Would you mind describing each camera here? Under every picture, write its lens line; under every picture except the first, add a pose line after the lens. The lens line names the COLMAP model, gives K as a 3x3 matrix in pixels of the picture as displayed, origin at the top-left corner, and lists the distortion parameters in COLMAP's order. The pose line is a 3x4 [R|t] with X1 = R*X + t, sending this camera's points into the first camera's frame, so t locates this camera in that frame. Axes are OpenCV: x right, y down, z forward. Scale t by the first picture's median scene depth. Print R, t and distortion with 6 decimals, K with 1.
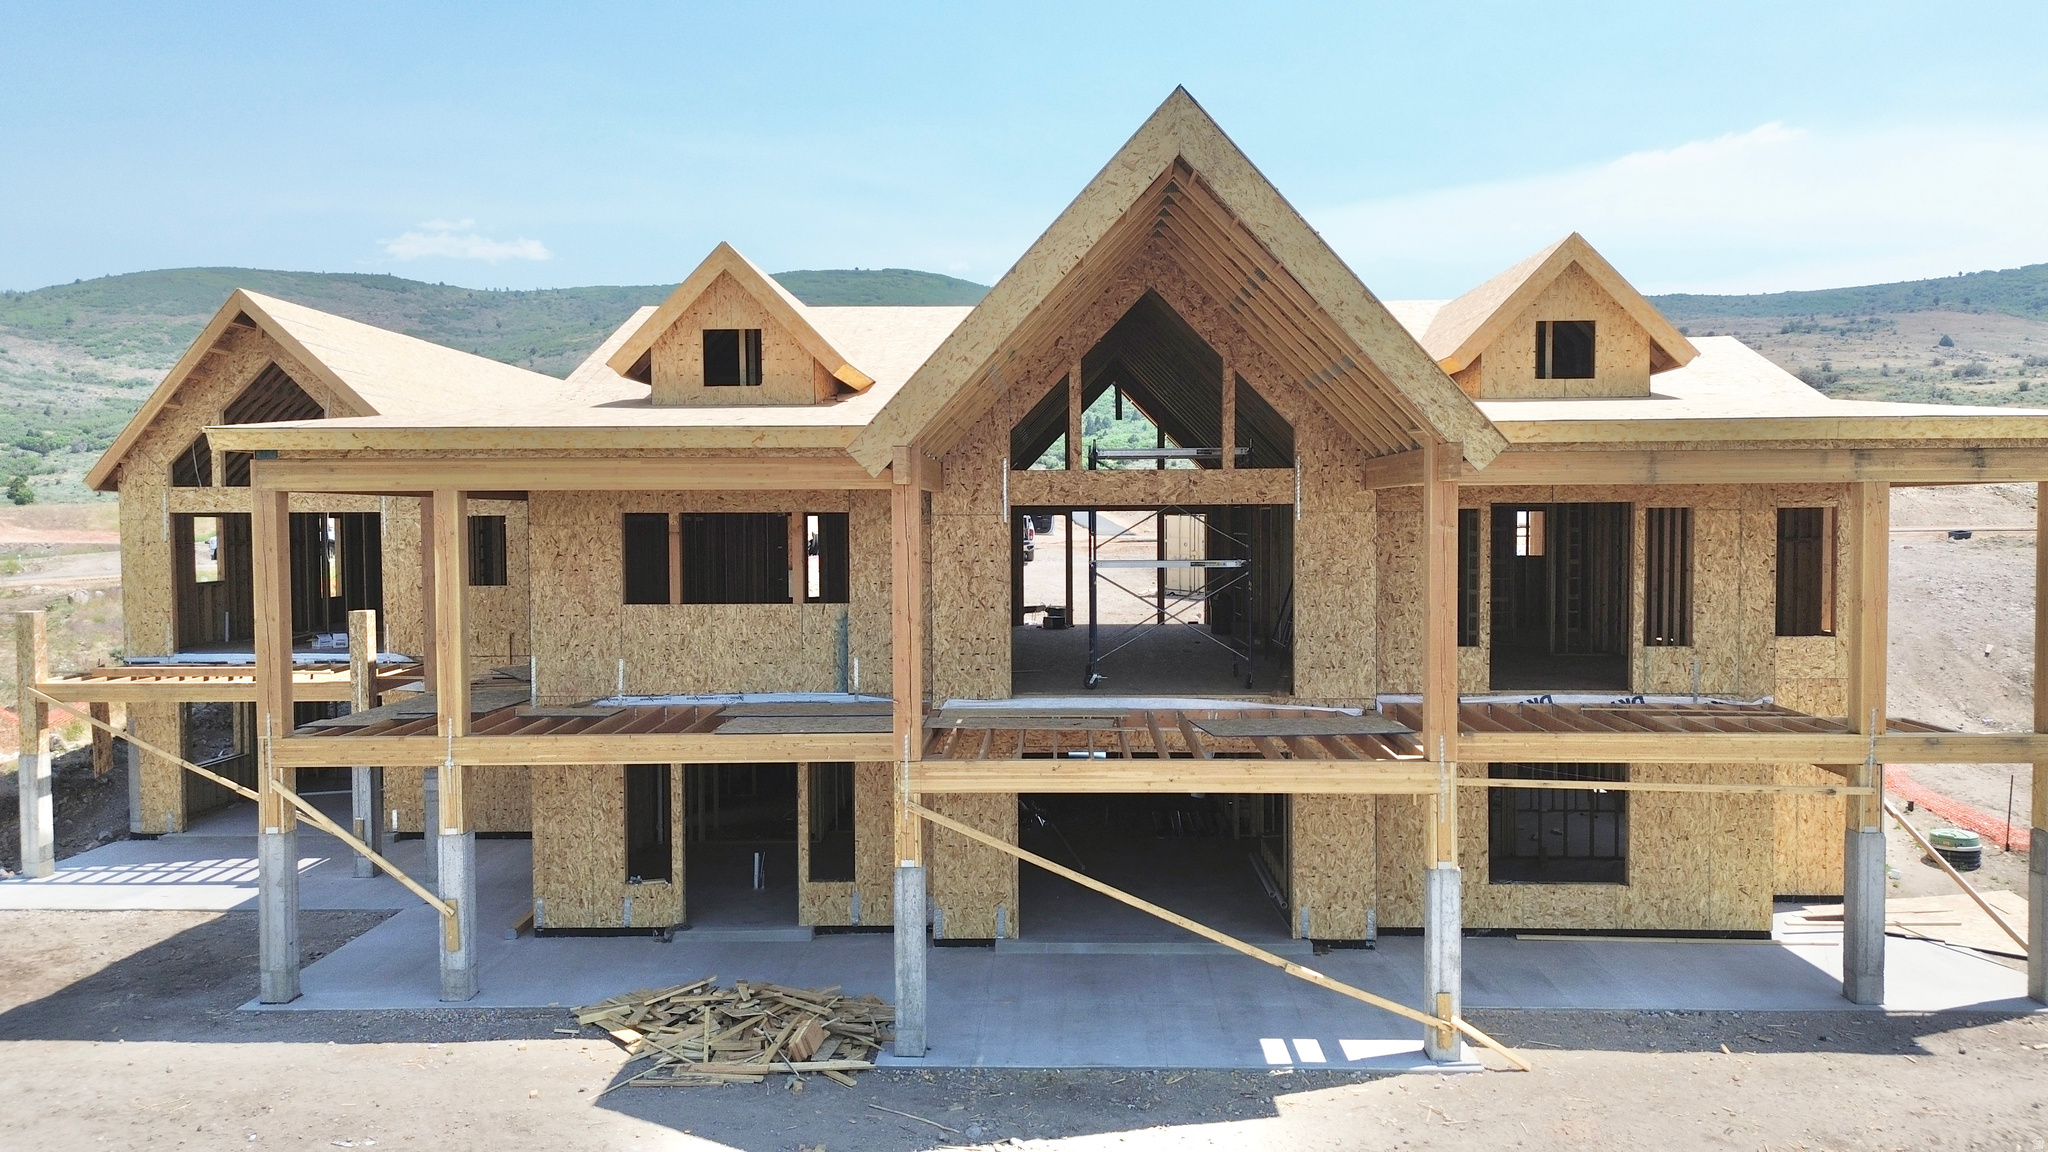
lens RADIAL K [[1441.8, 0, 1030.9], [0, 1441.8, 570.6], [0, 0, 1]] dist [0.078855, -0.081246]
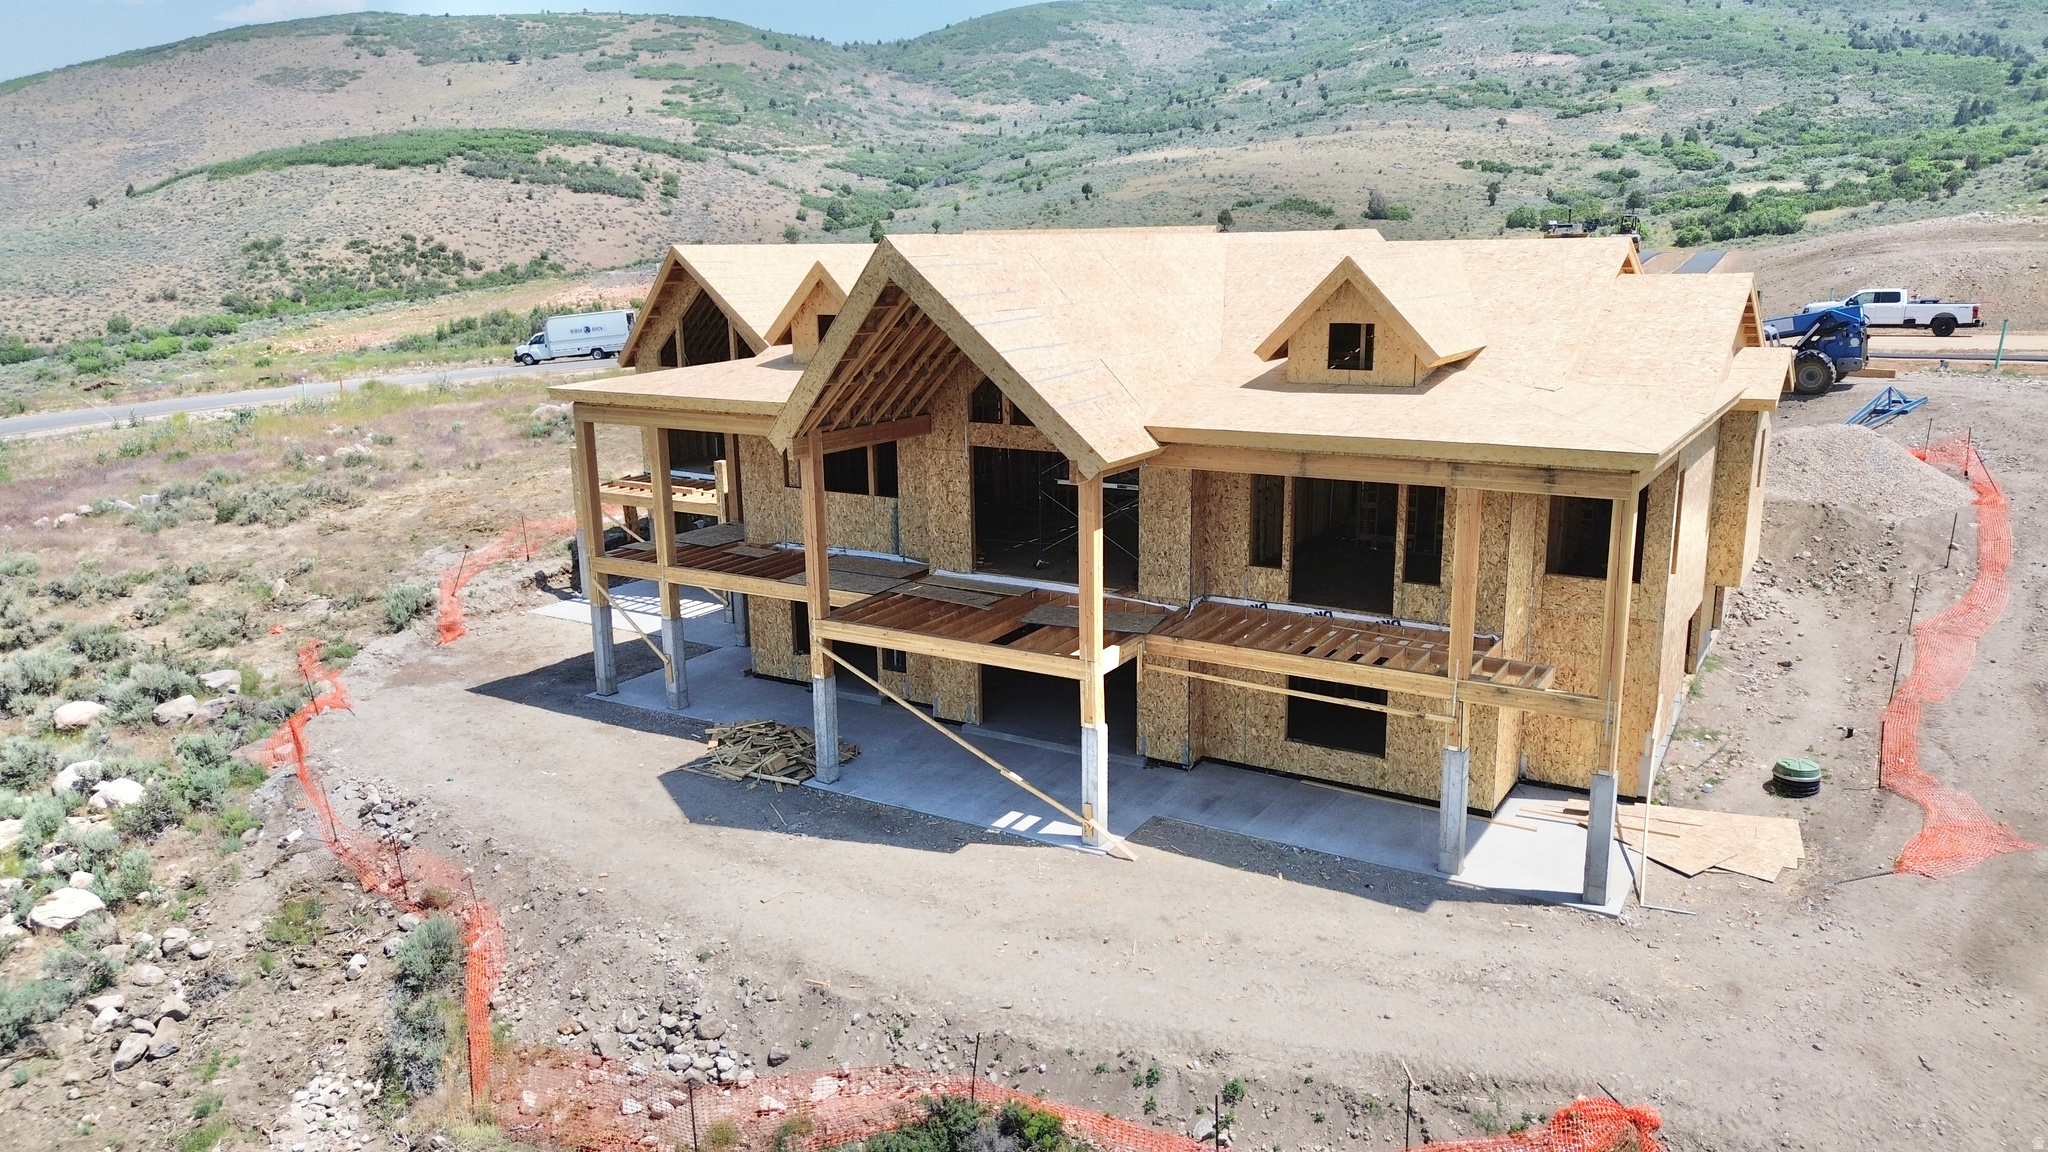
lens RADIAL K [[1441.8, 0, 1032.4], [0, 1441.8, 576.4], [0, 0, 1]] dist [0.078855, -0.081246]
pose [[0.864226, 0.108039, -0.491366, 0.759679], [-0.008667, 0.979723, 0.200171, -0.203743], [0.503029, -0.168734, 0.847638, -0.237468]]
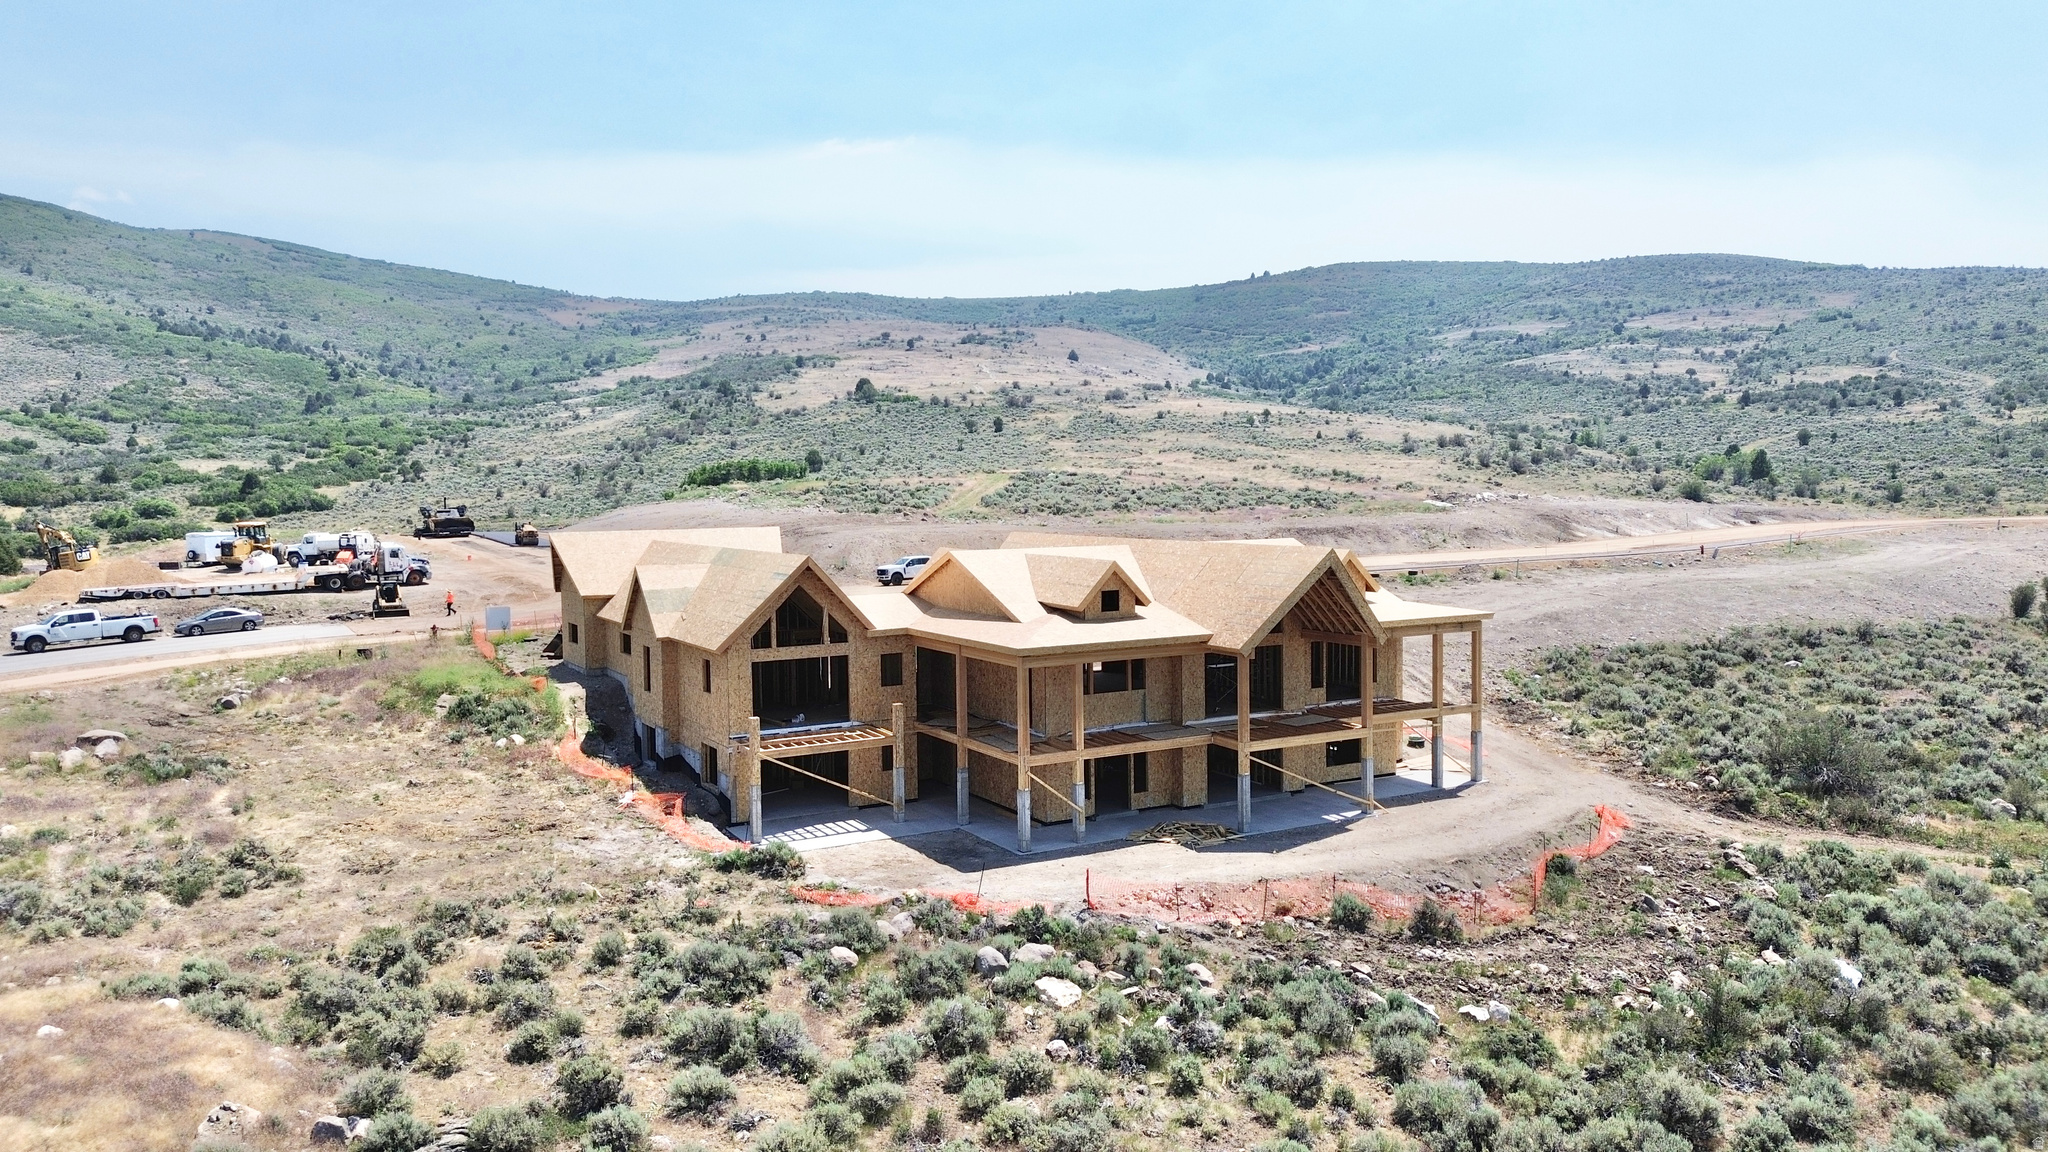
lens RADIAL K [[1441.8, 0, 1031.9], [0, 1441.8, 569.0], [0, 0, 1]] dist [0.078855, -0.081246]
pose [[0.854574, -0.035822, 0.518092, -1.708988], [0.025058, 0.999300, 0.027761, -0.284227], [-0.518724, -0.010741, 0.854874, -1.201464]]
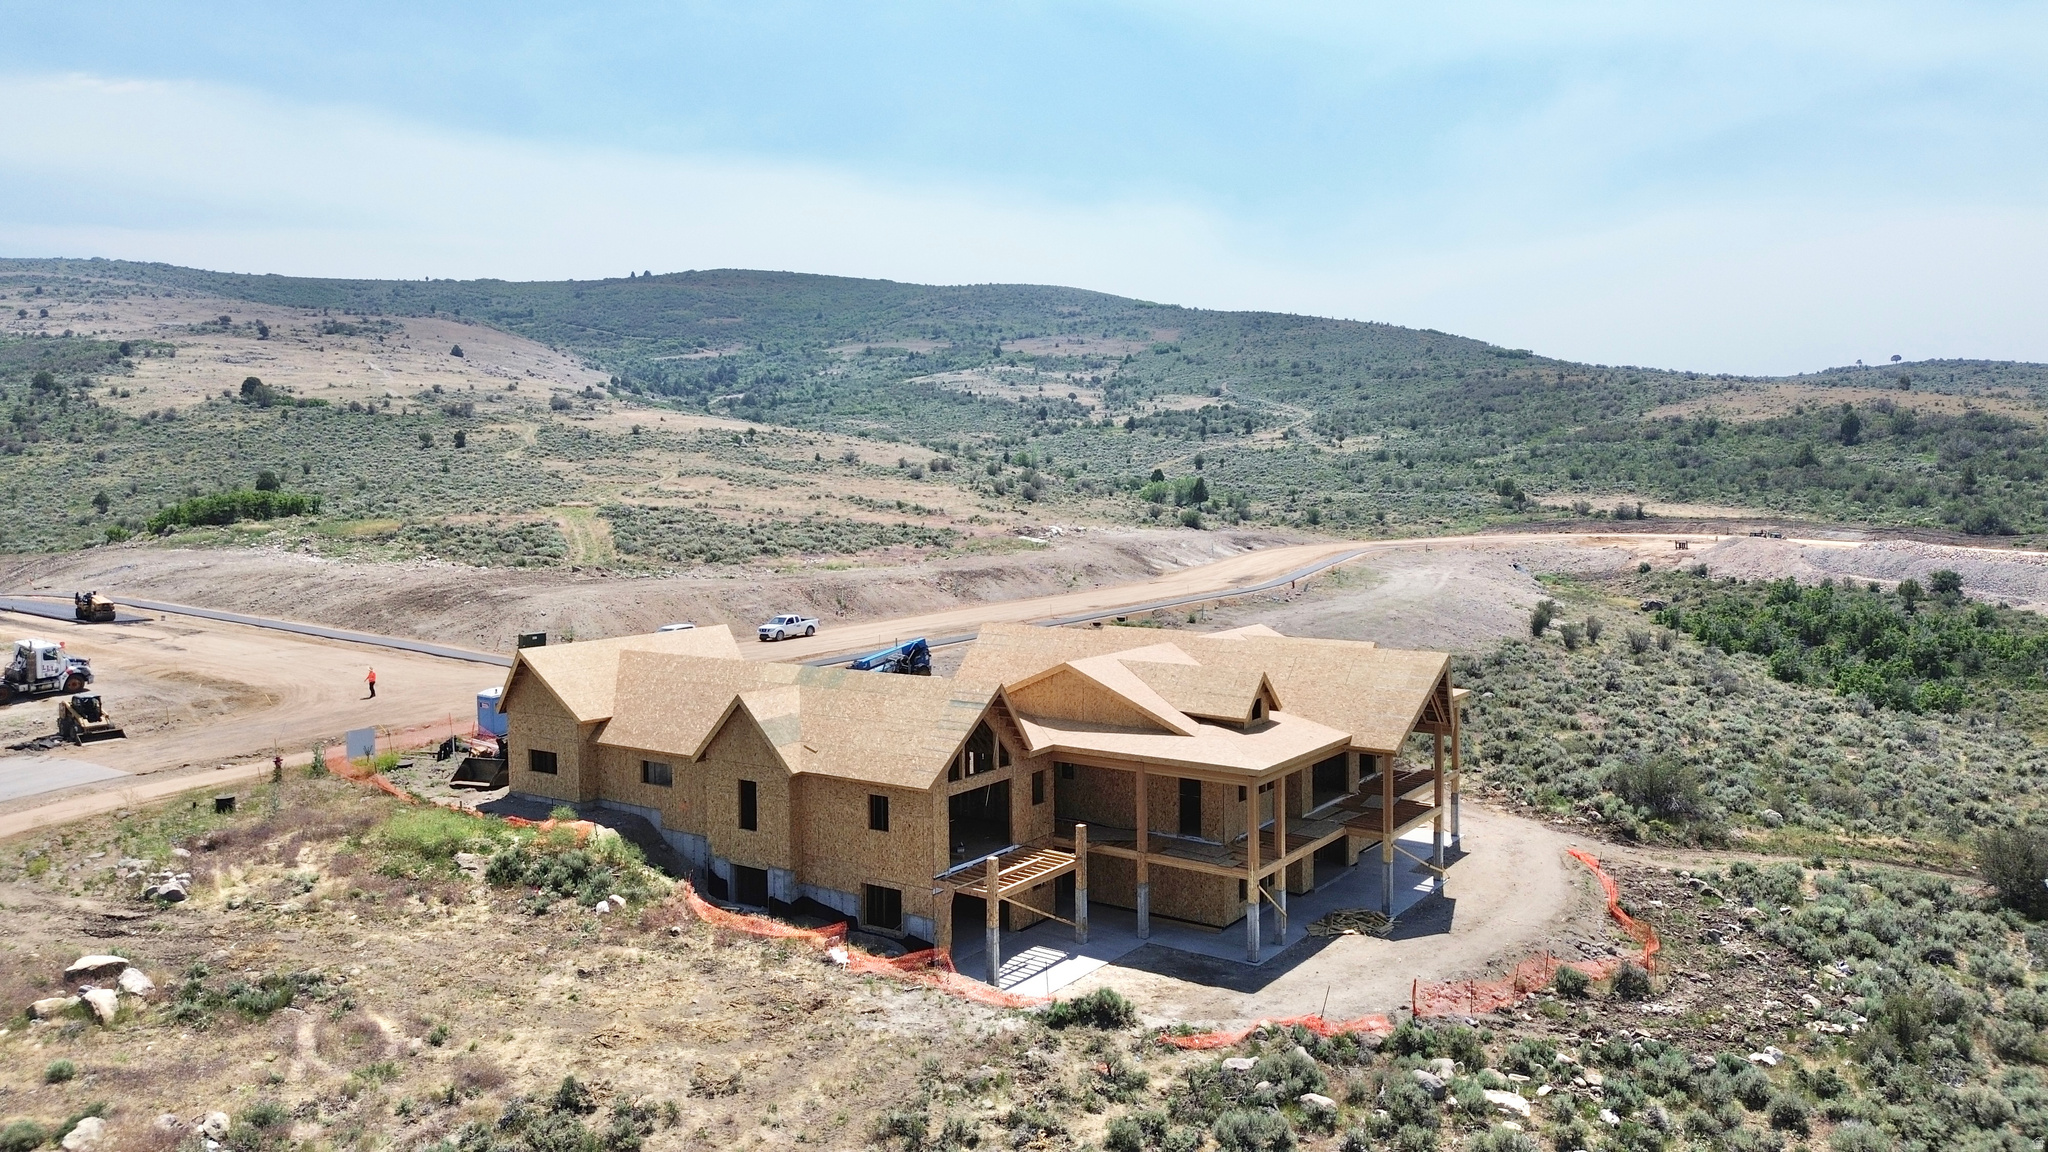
lens RADIAL K [[1441.8, 0, 1035.6], [0, 1441.8, 569.3], [0, 0, 1]] dist [0.078855, -0.081246]
pose [[0.552659, -0.052939, 0.831725, -2.795659], [0.034289, 0.998580, 0.040774, -0.553179], [-0.832702, 0.005985, 0.553689, -0.212139]]
